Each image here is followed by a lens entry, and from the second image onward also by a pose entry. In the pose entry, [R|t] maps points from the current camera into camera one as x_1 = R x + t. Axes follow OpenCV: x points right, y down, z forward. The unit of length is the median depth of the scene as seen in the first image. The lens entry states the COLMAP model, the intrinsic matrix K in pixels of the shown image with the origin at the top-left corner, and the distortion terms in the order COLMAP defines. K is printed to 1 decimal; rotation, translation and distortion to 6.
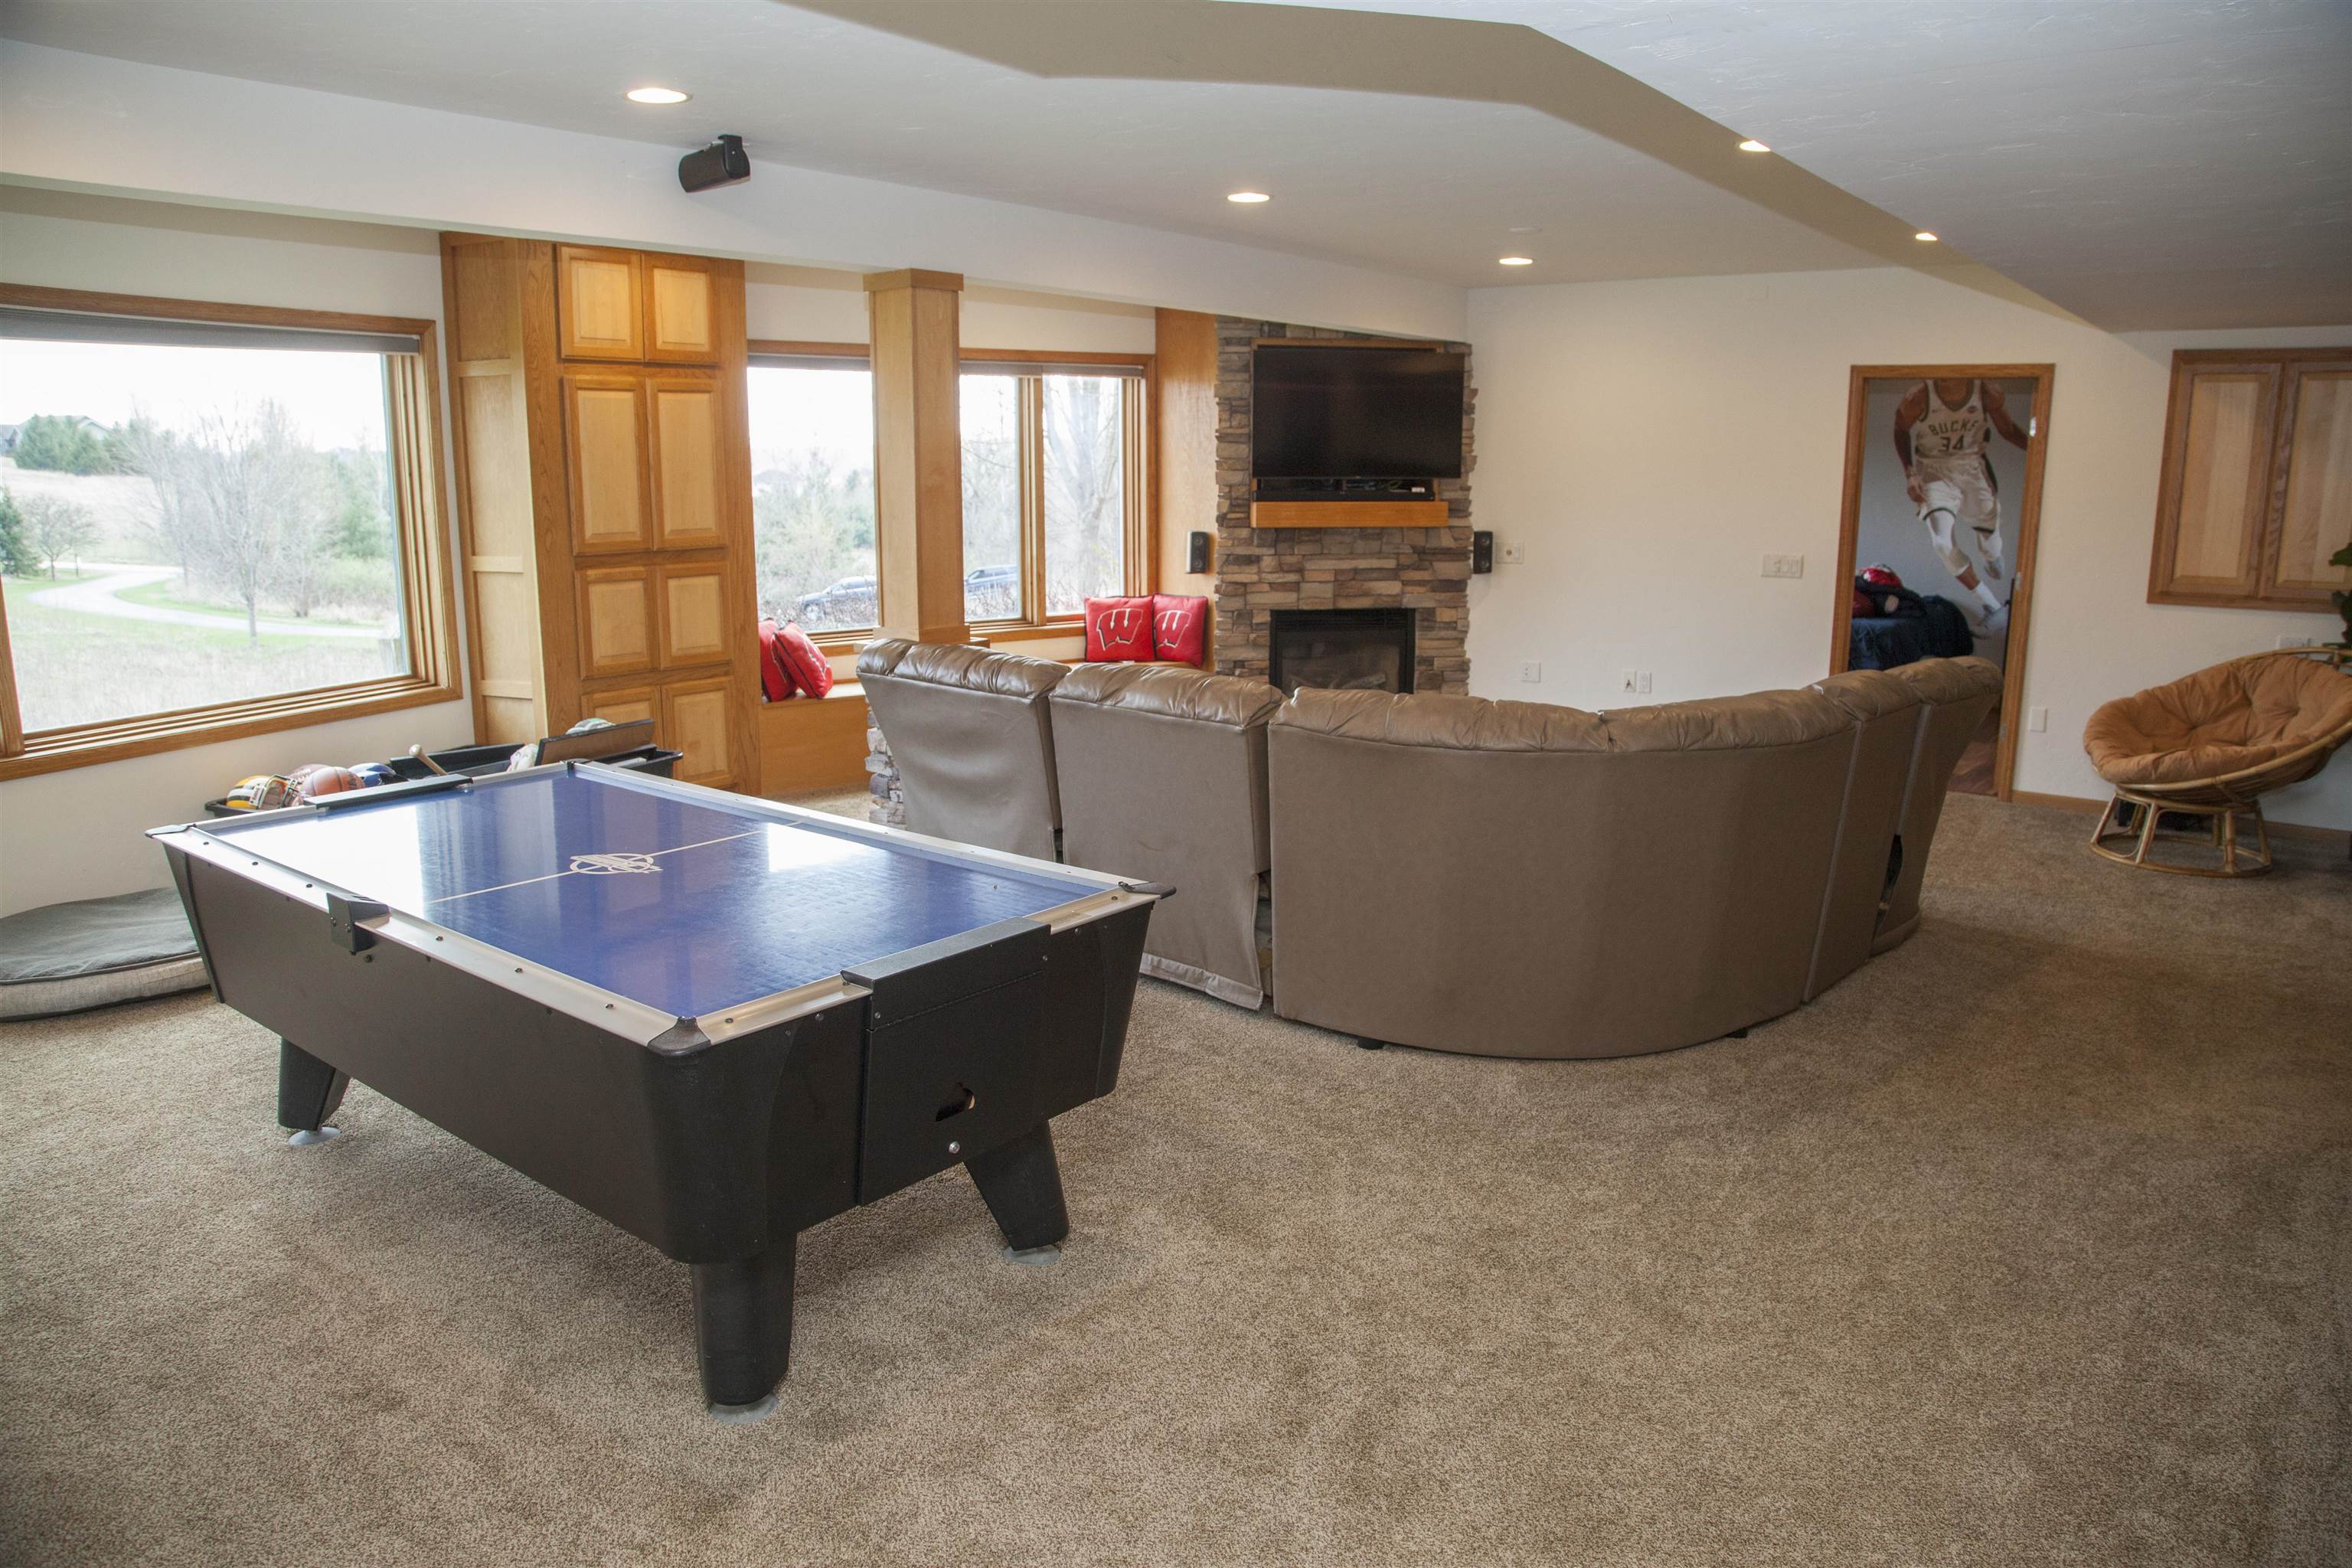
lens RADIAL K [[1616.1, 0, 1186.9], [0, 1616.1, 797.8], [0, 0, 1]] dist [-0.090197, 0.039674]
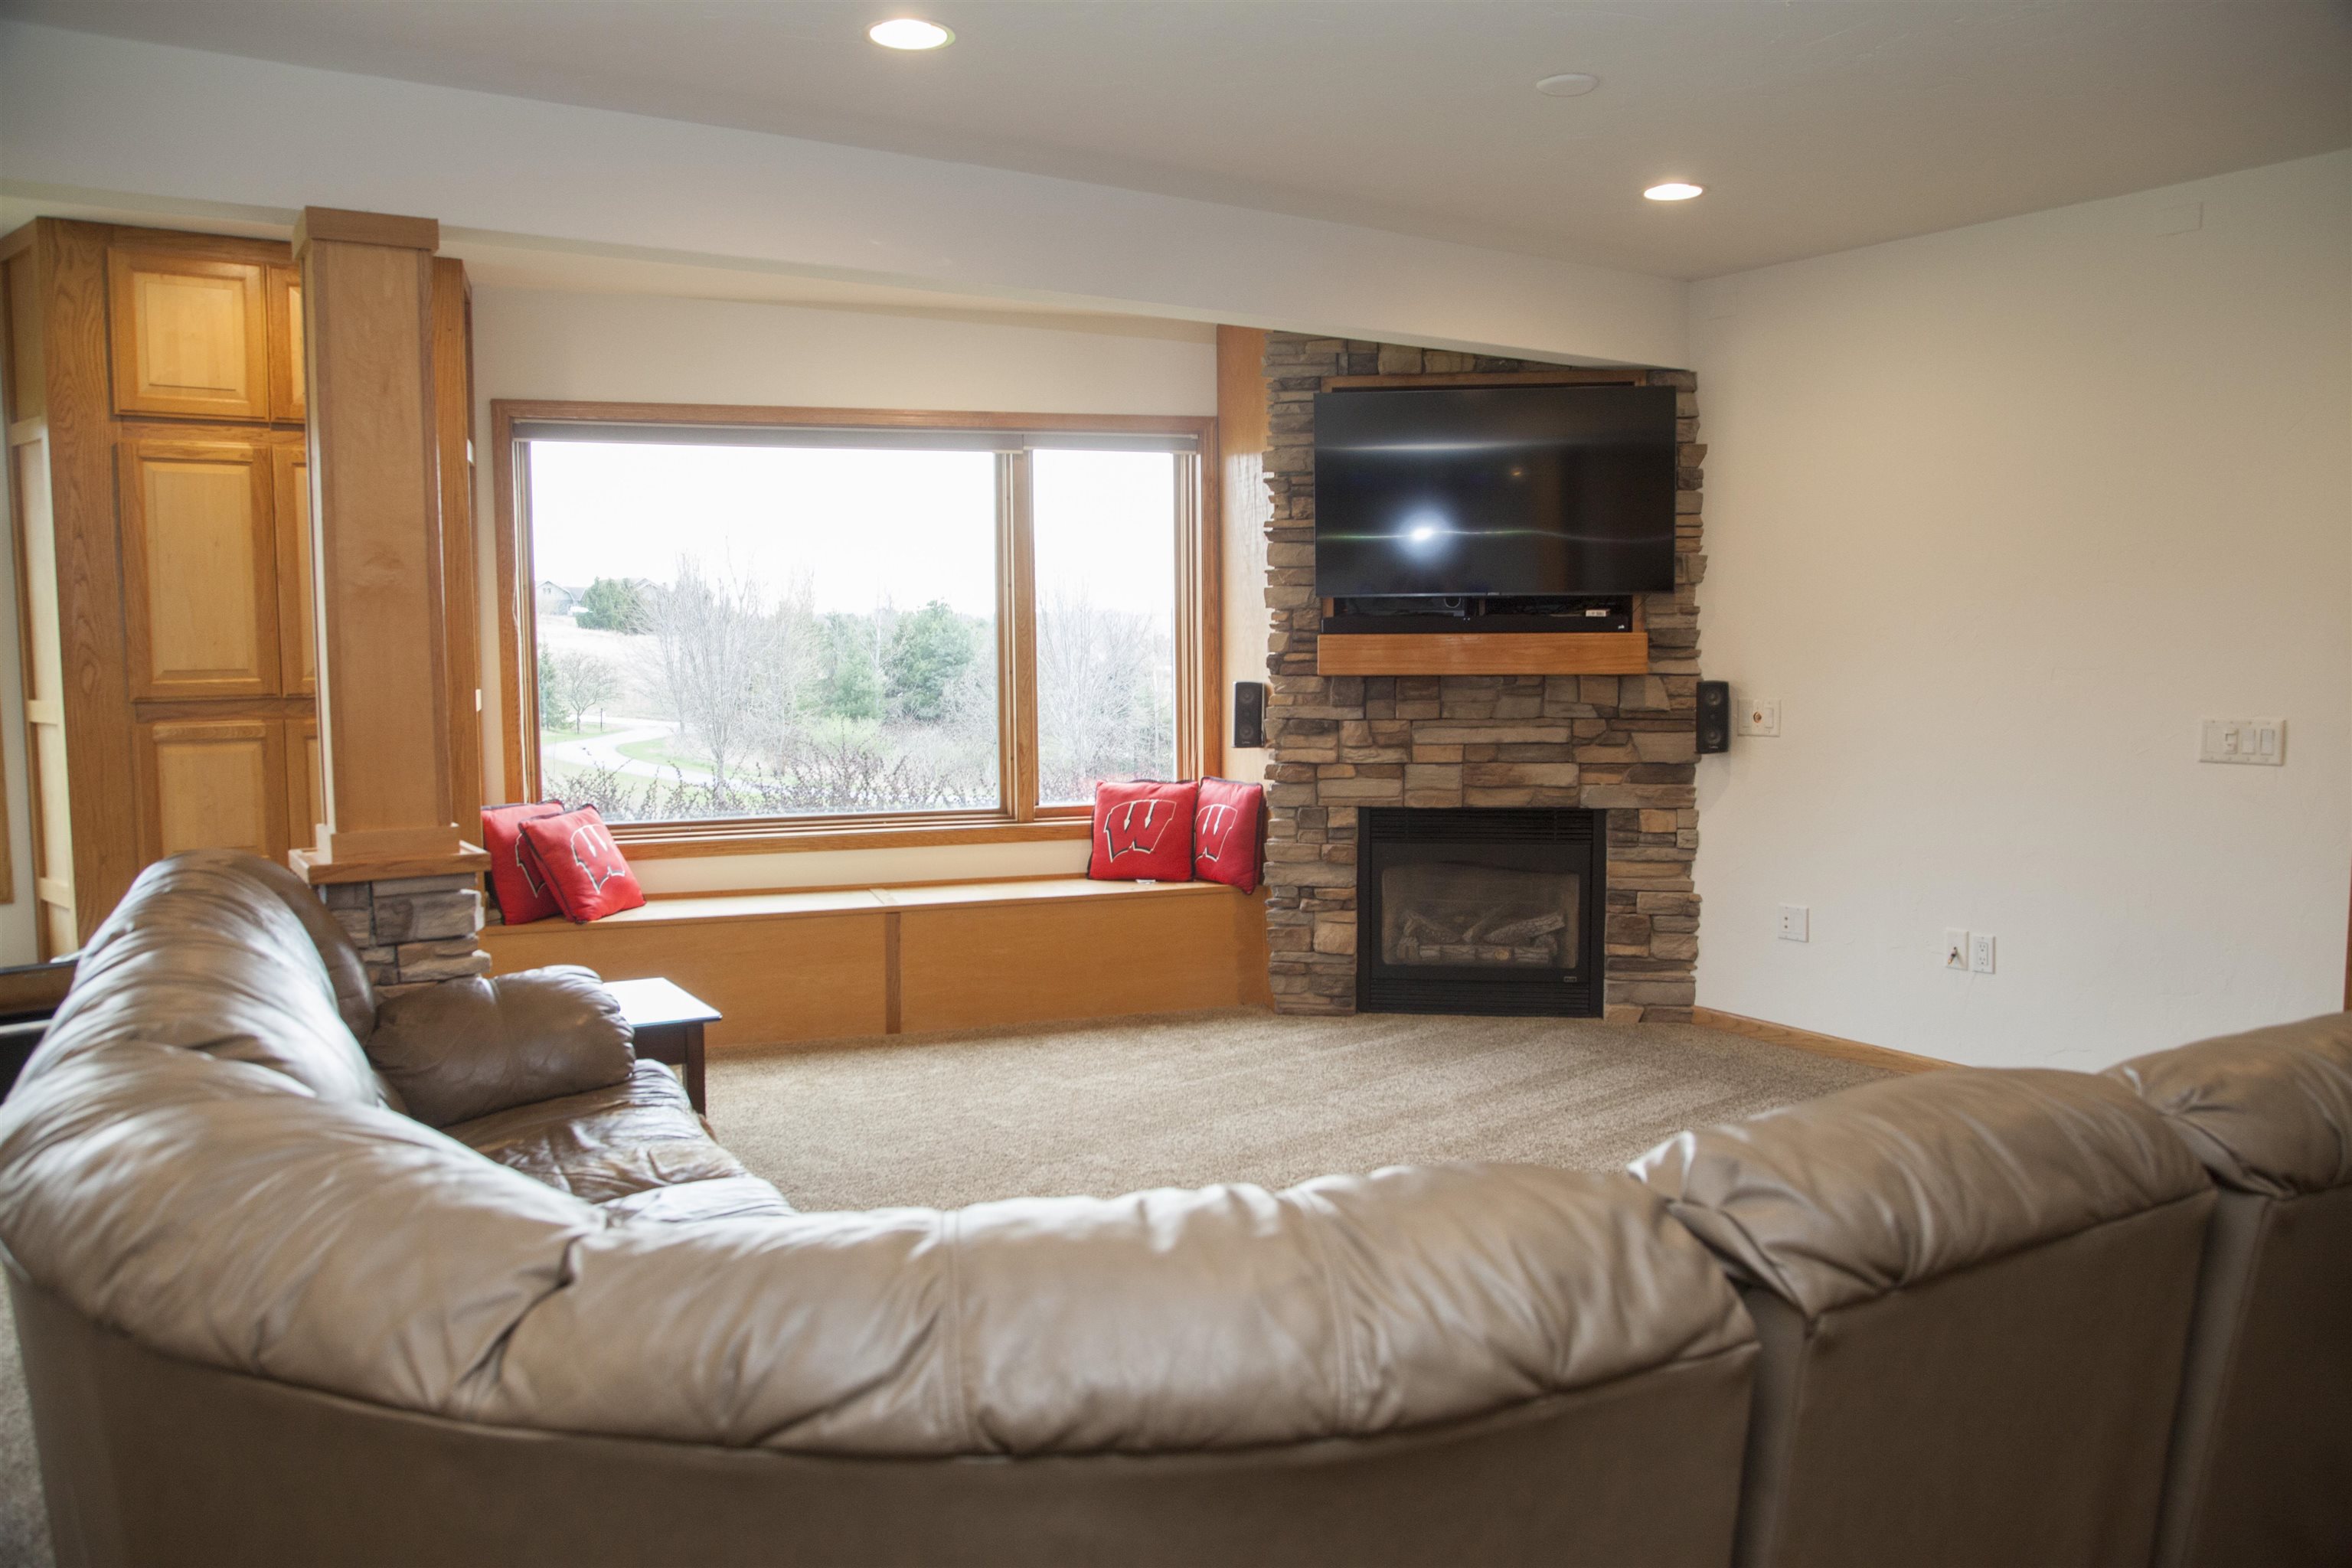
lens RADIAL K [[1775.9, 0, 1173.8], [0, 1775.9, 782.2], [0, 0, 1]] dist [-0.052741, 0.003051]
pose [[0.949806, 0.020353, -0.312176, 0.197824], [-0.057018, 0.992430, -0.108777, -0.047147], [0.307599, 0.121116, 0.943776, 0.329251]]
